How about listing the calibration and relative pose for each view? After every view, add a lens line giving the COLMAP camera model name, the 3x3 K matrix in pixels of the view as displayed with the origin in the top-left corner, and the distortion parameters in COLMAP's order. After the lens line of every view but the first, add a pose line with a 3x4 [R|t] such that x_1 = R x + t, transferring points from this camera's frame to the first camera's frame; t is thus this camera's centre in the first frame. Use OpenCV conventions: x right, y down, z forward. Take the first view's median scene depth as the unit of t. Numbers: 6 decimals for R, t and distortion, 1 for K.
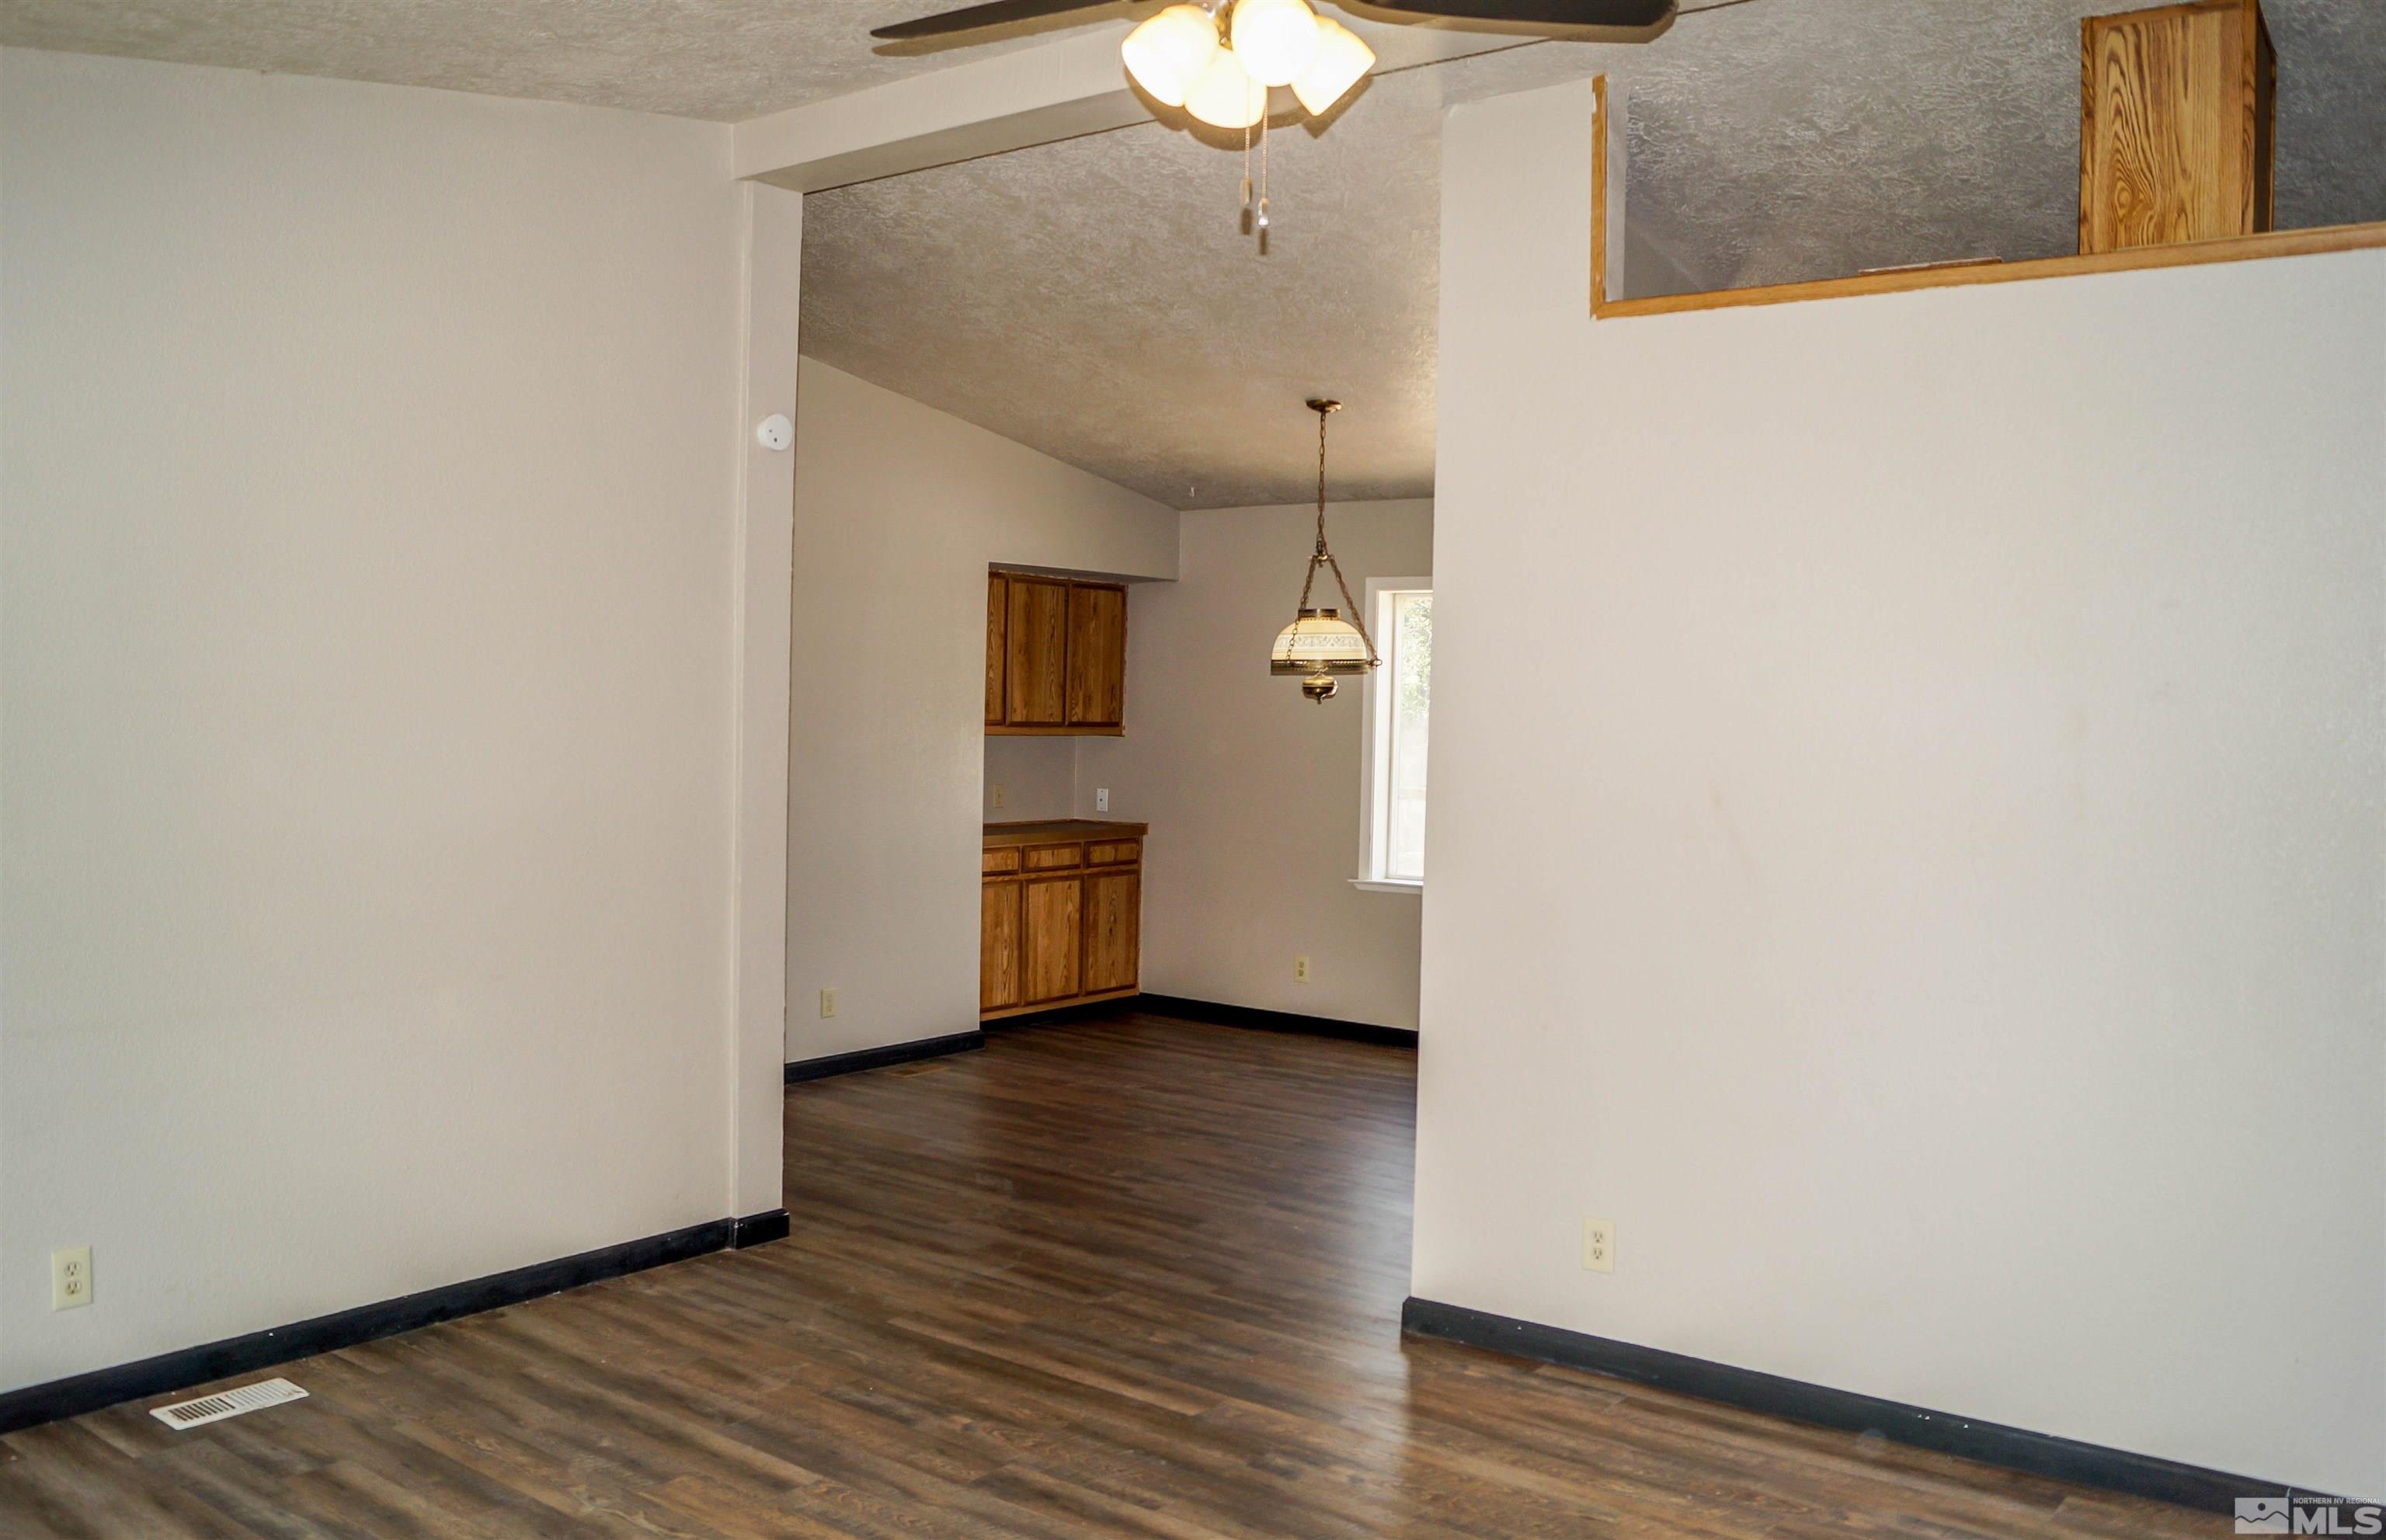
lens RADIAL K [[1931.1, 0, 1193.0], [0, 1931.1, 770.0], [0, 0, 1]] dist [-0.087676, 0.020994]
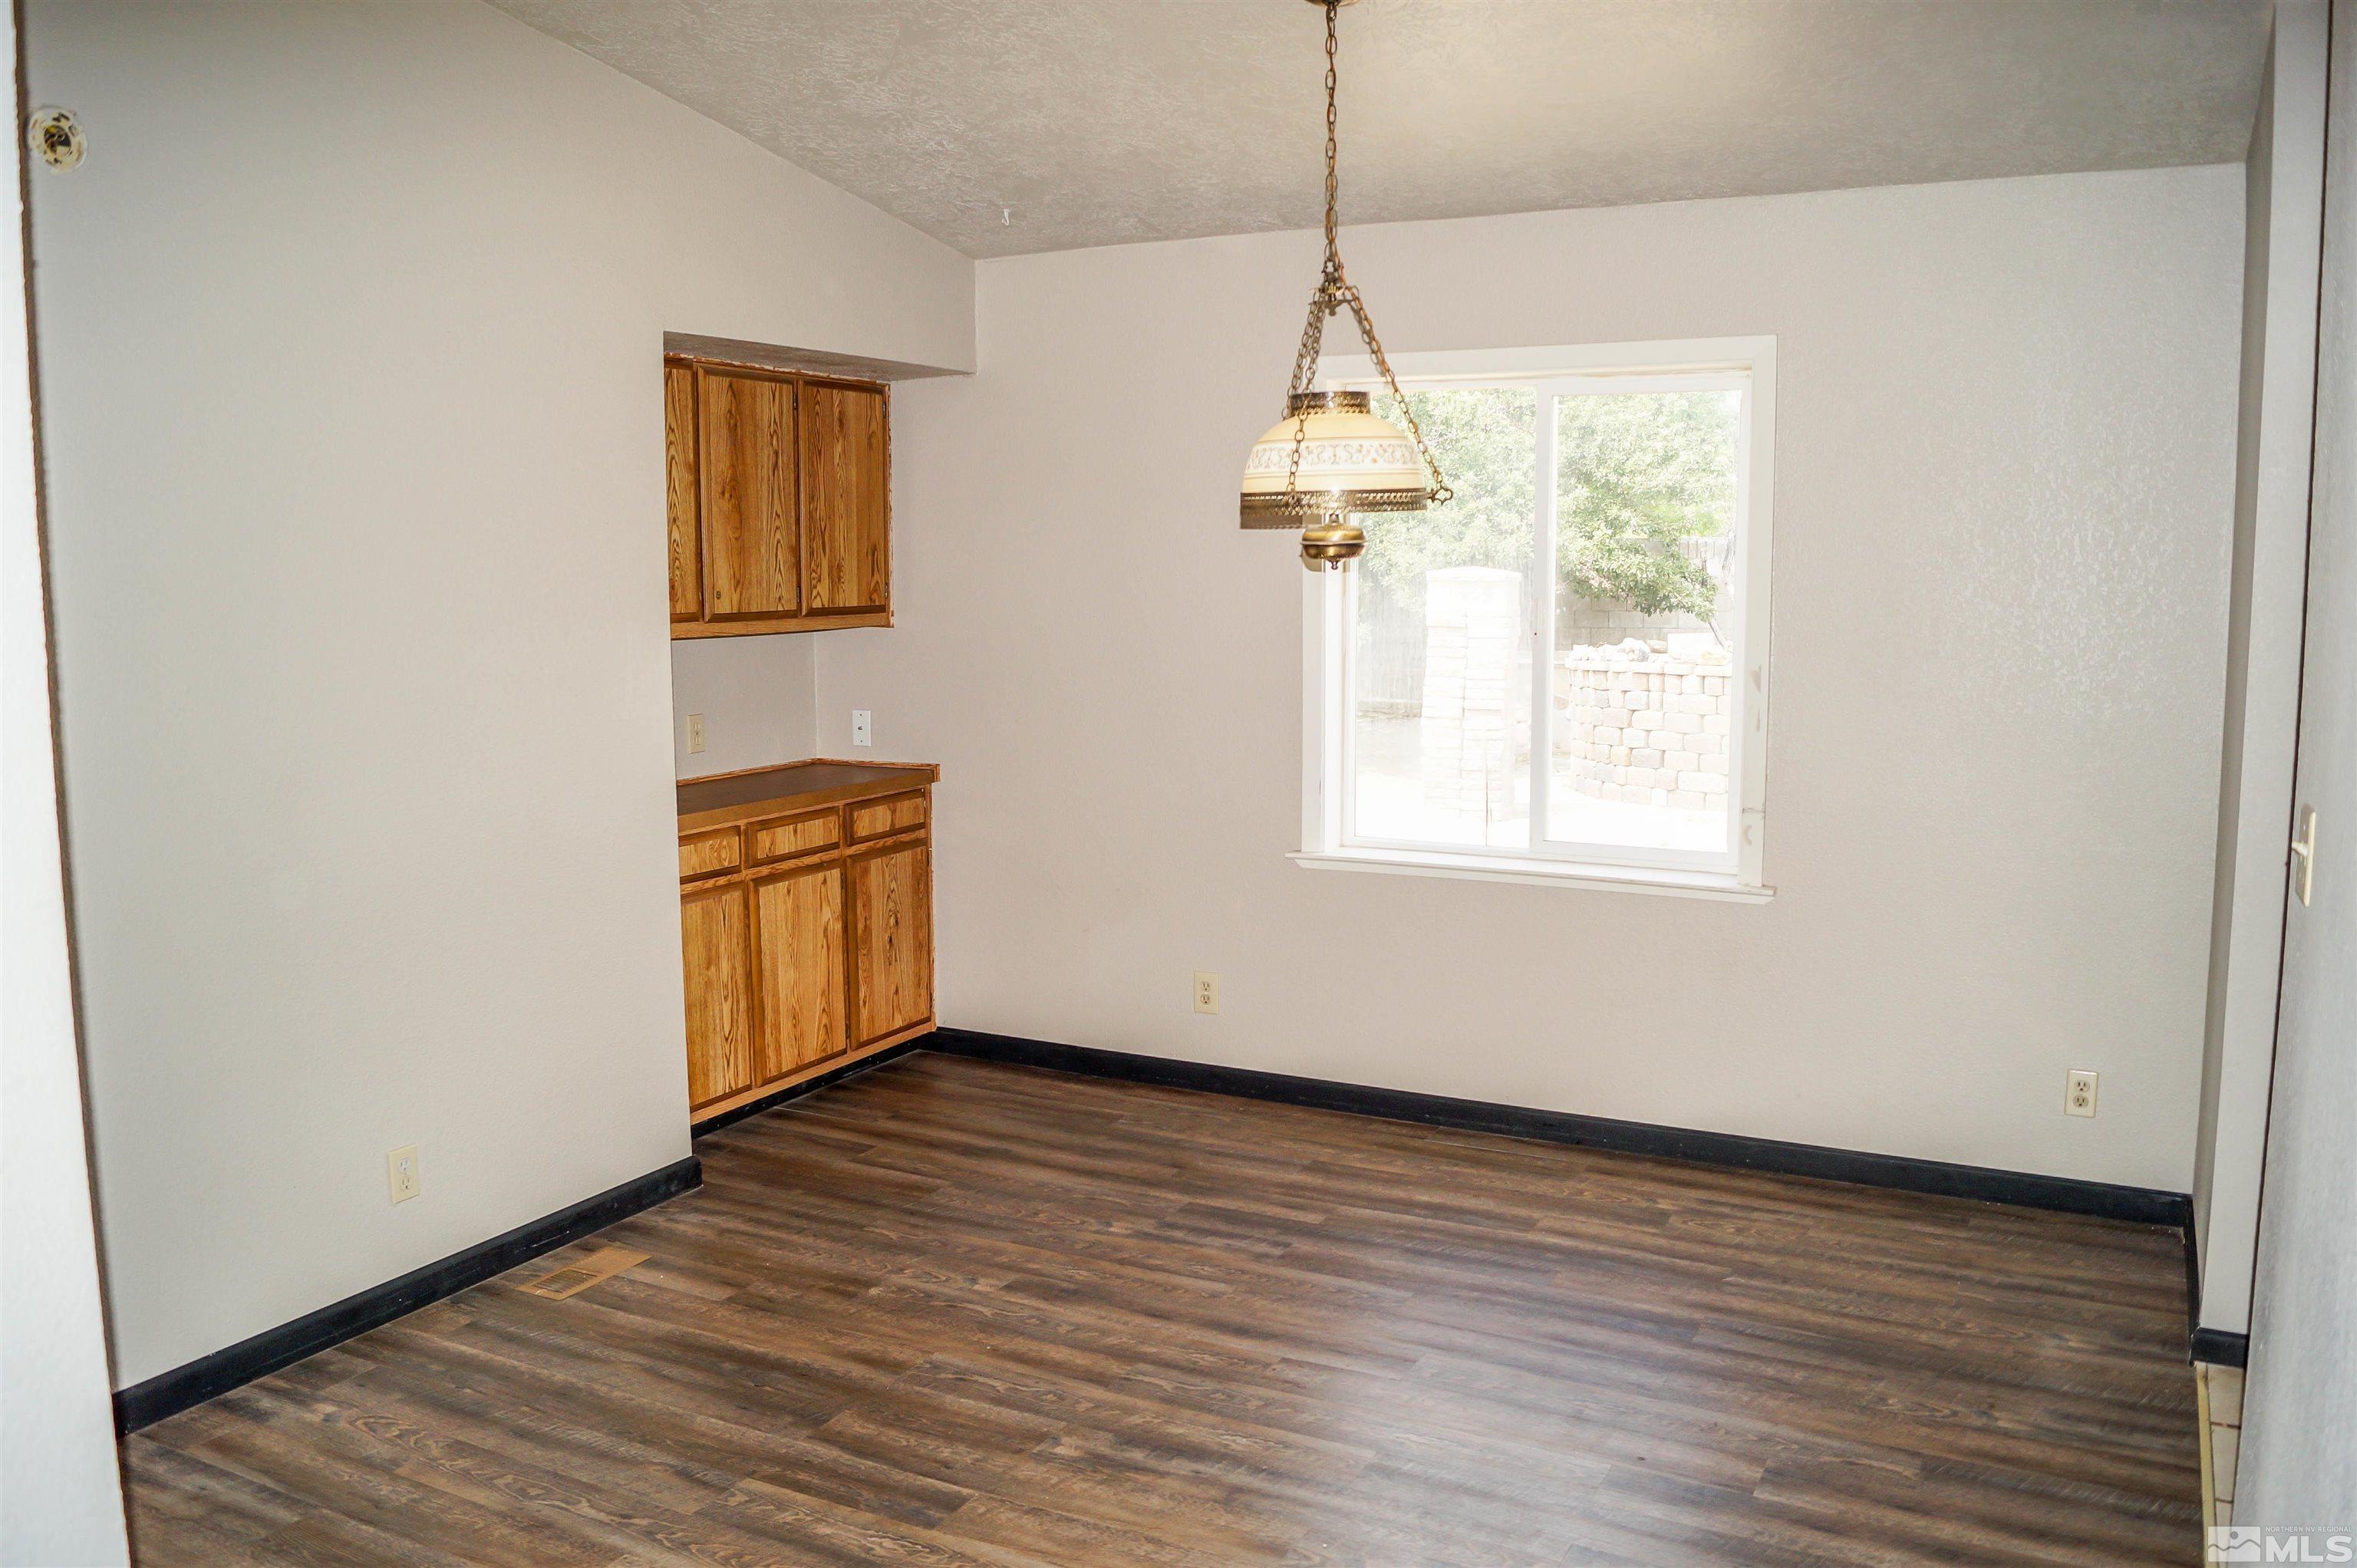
lens RADIAL K [[1865.2, 0, 1178.5], [0, 1865.2, 784.0], [0, 0, 1]] dist [-0.080351, 0.004885]
pose [[0.984970, -0.046507, 0.166346, -0.050405], [0.031046, 0.995054, 0.094362, -0.022205], [-0.169912, -0.087779, 0.981542, 0.409359]]
